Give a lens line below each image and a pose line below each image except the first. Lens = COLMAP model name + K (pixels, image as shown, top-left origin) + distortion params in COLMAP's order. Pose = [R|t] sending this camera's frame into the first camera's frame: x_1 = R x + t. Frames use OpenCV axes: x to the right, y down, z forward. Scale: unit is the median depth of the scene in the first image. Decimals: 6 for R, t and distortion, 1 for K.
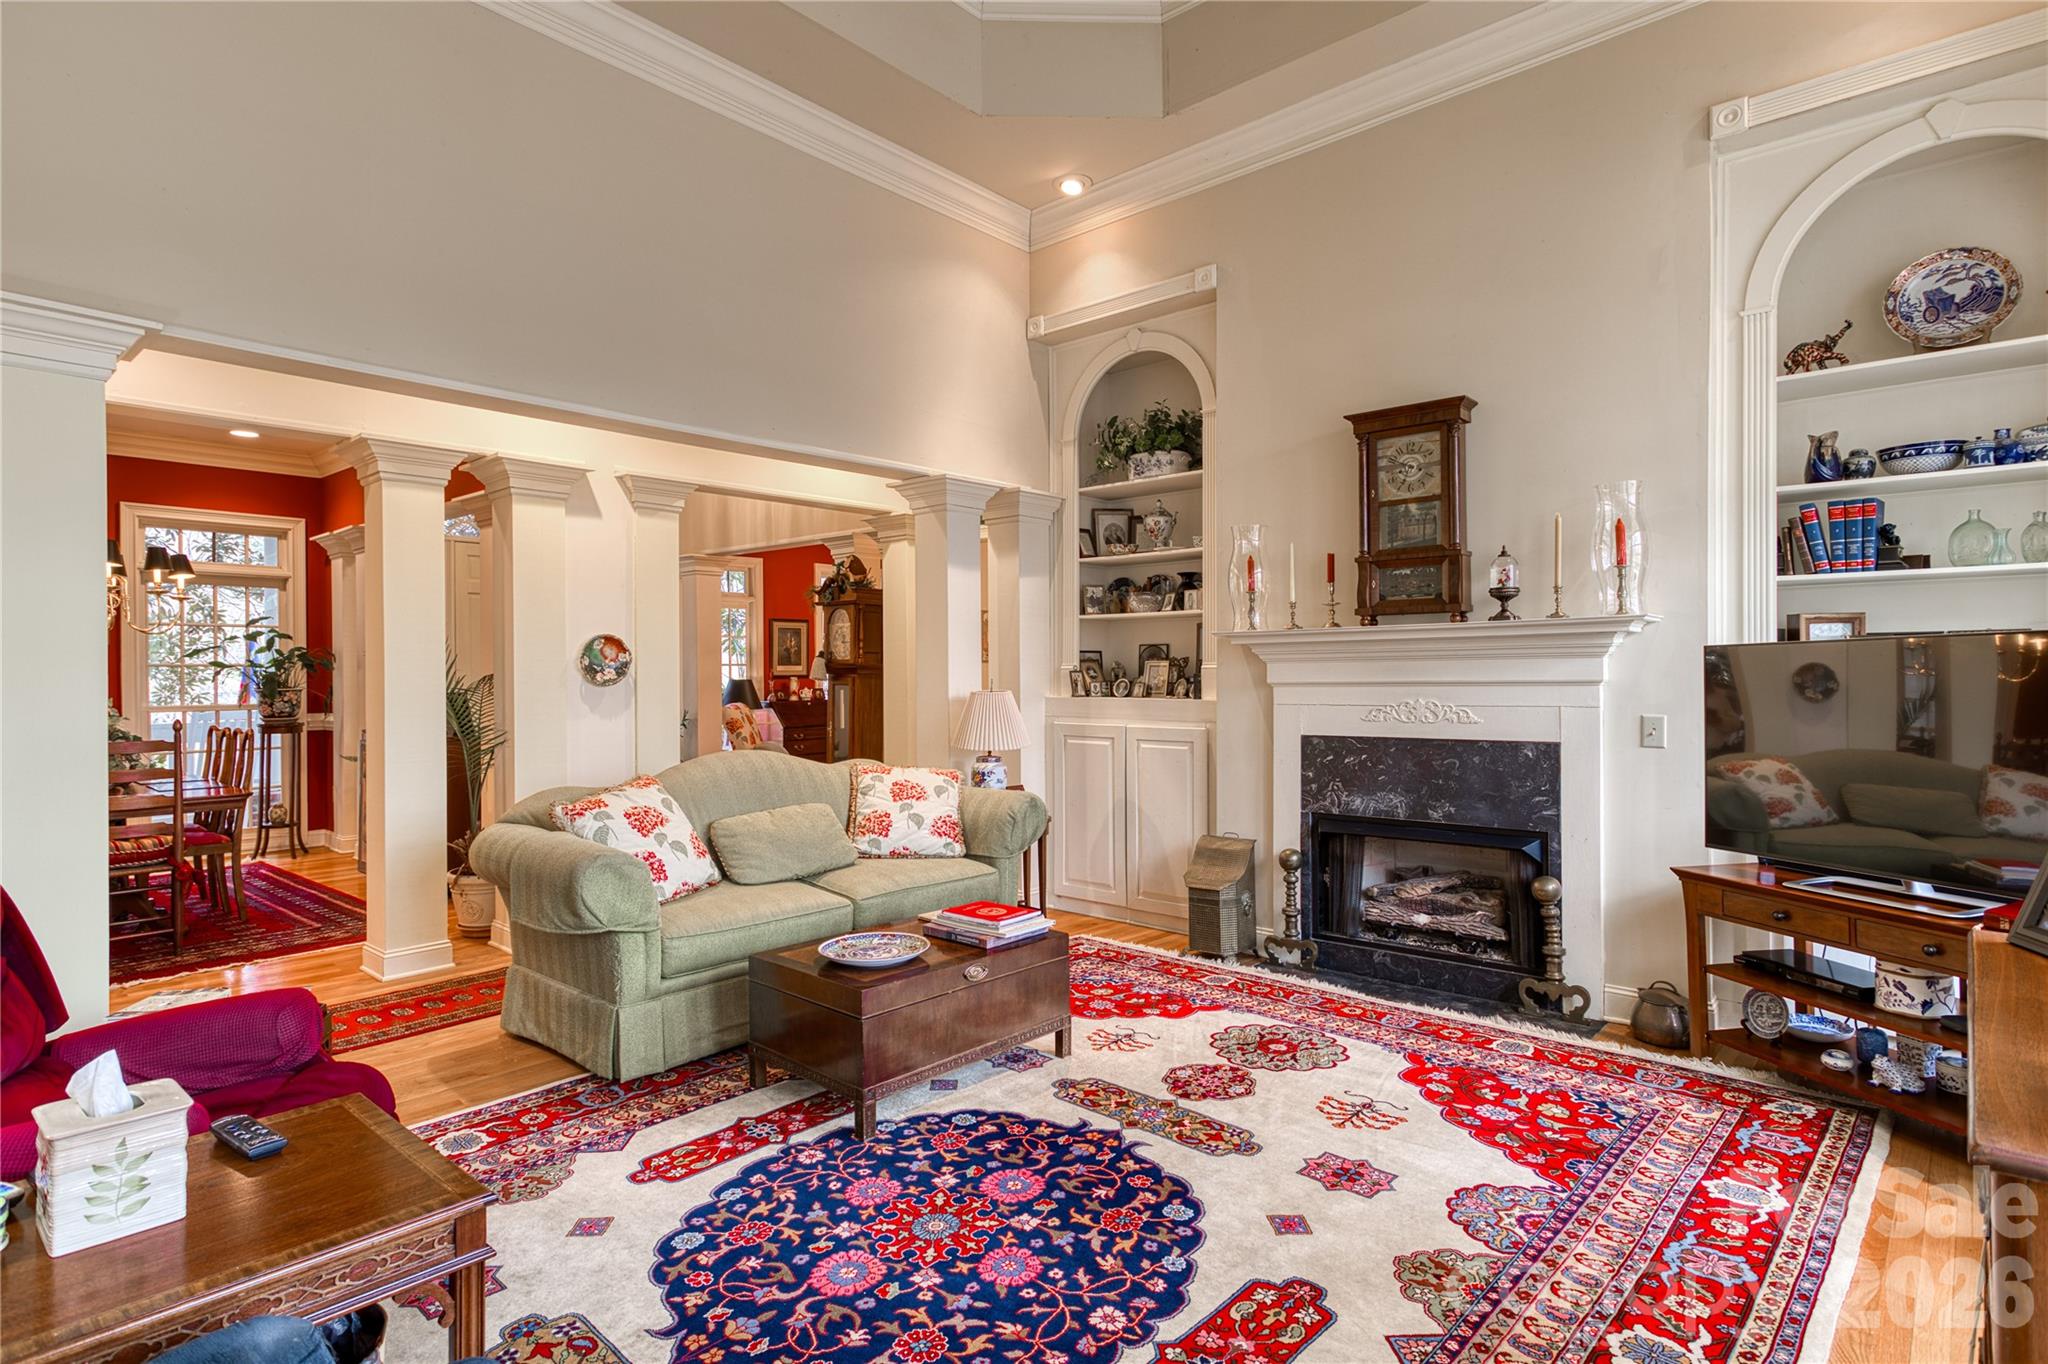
lens RADIAL K [[1052.0, 0, 1006.0], [0, 1052.0, 670.2], [0, 0, 1]] dist [0.010827, 0.001279]
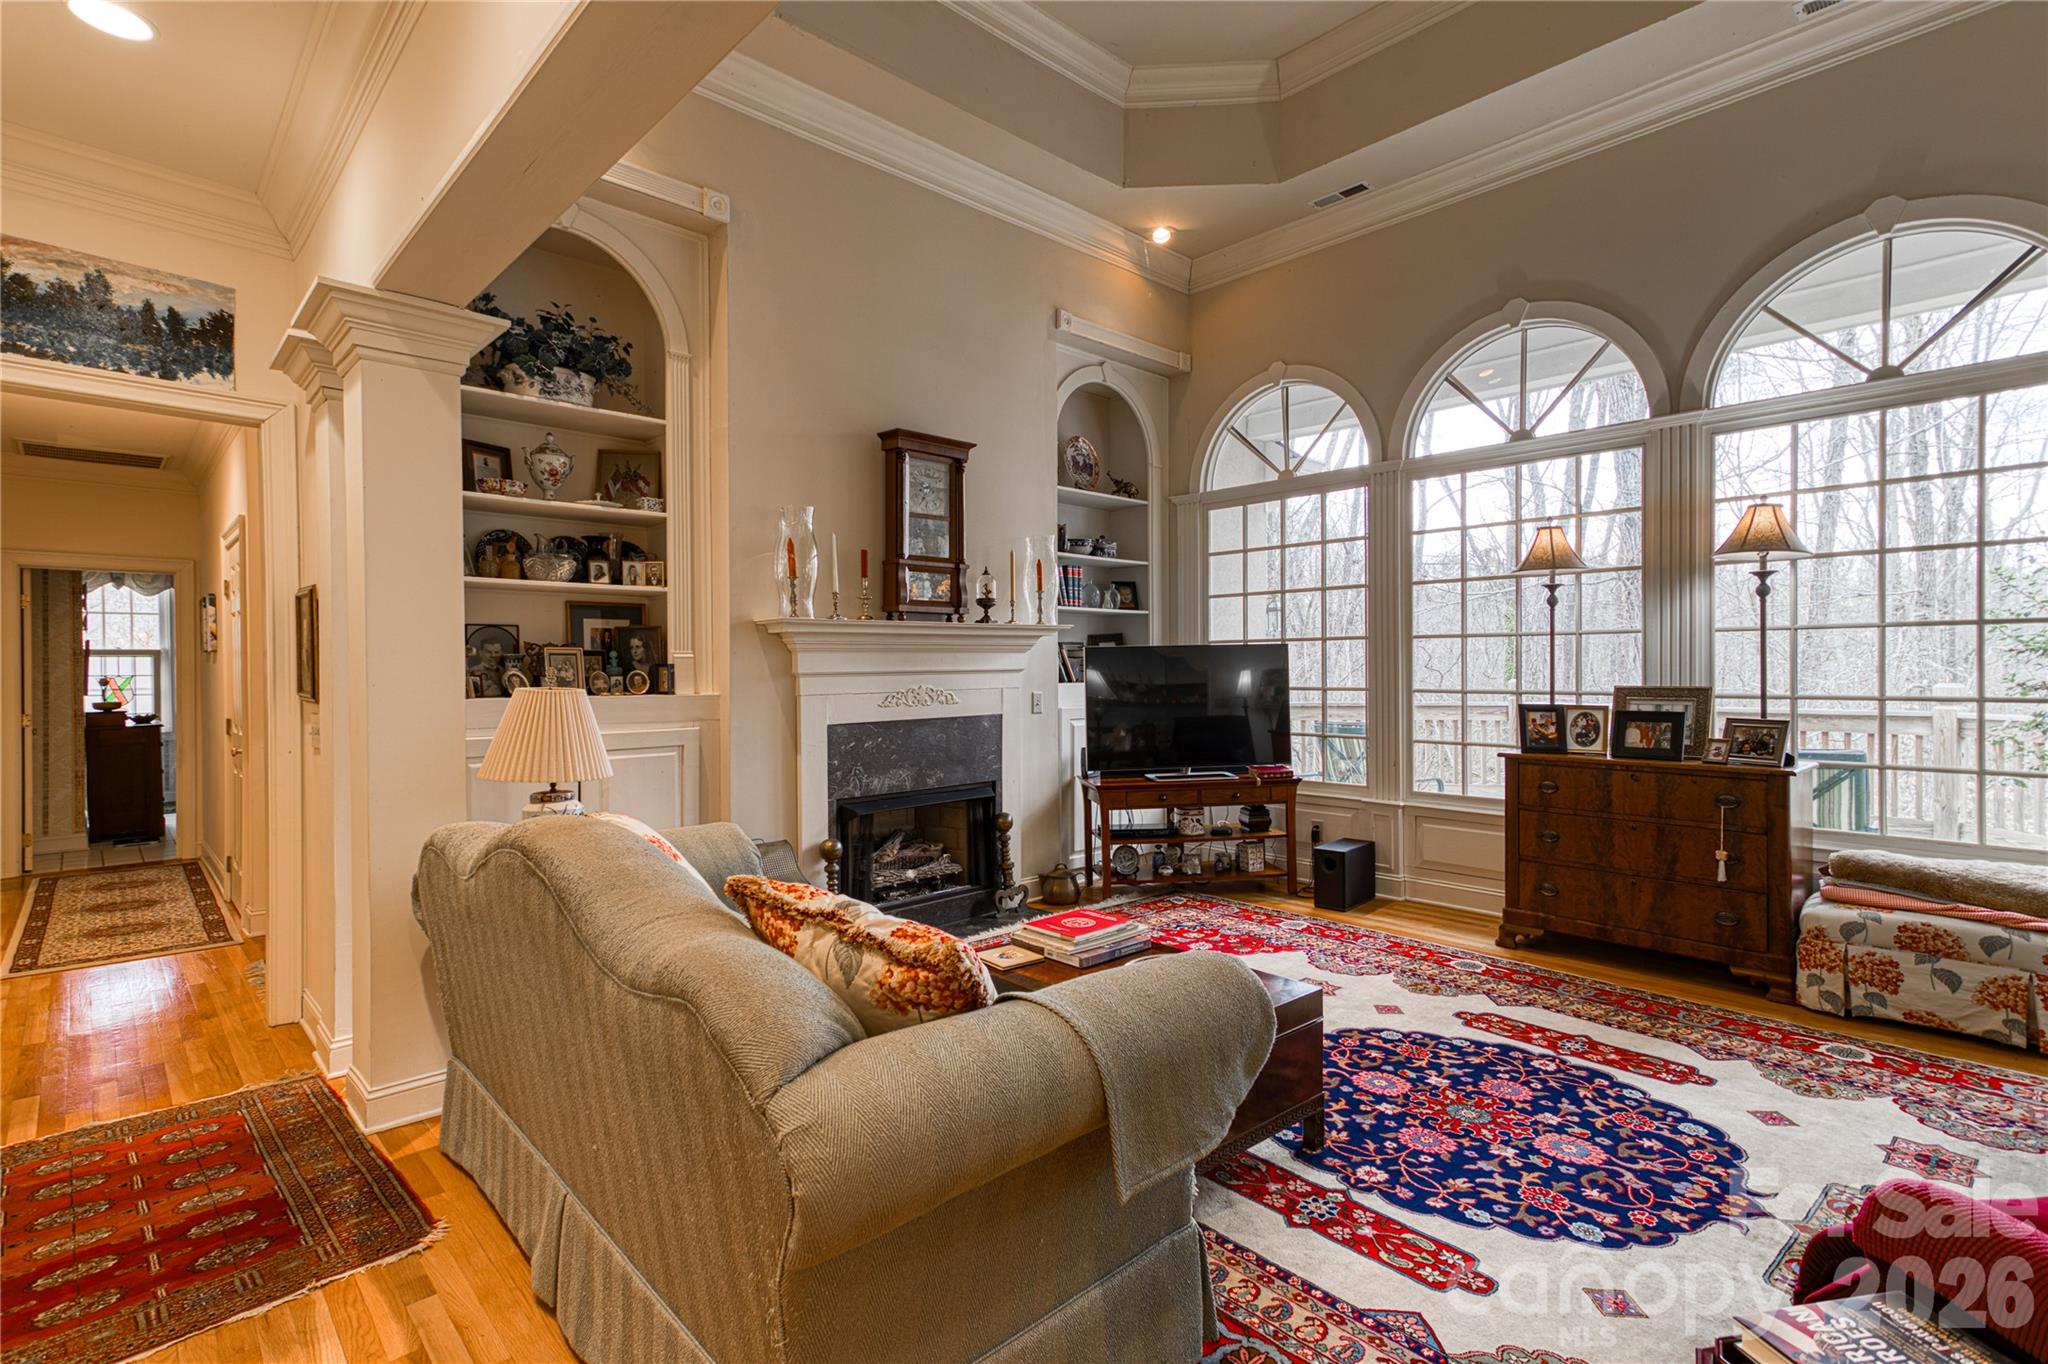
lens RADIAL K [[999.9, 0, 1001.2], [0, 999.9, 670.0], [0, 0, 1]] dist [0.018129, 0.005127]
pose [[0.084642, 0.004122, 0.996403, -1.114243], [0.003075, 0.999986, -0.004398, 0.023979], [-0.996407, 0.003436, 0.084628, 1.272278]]
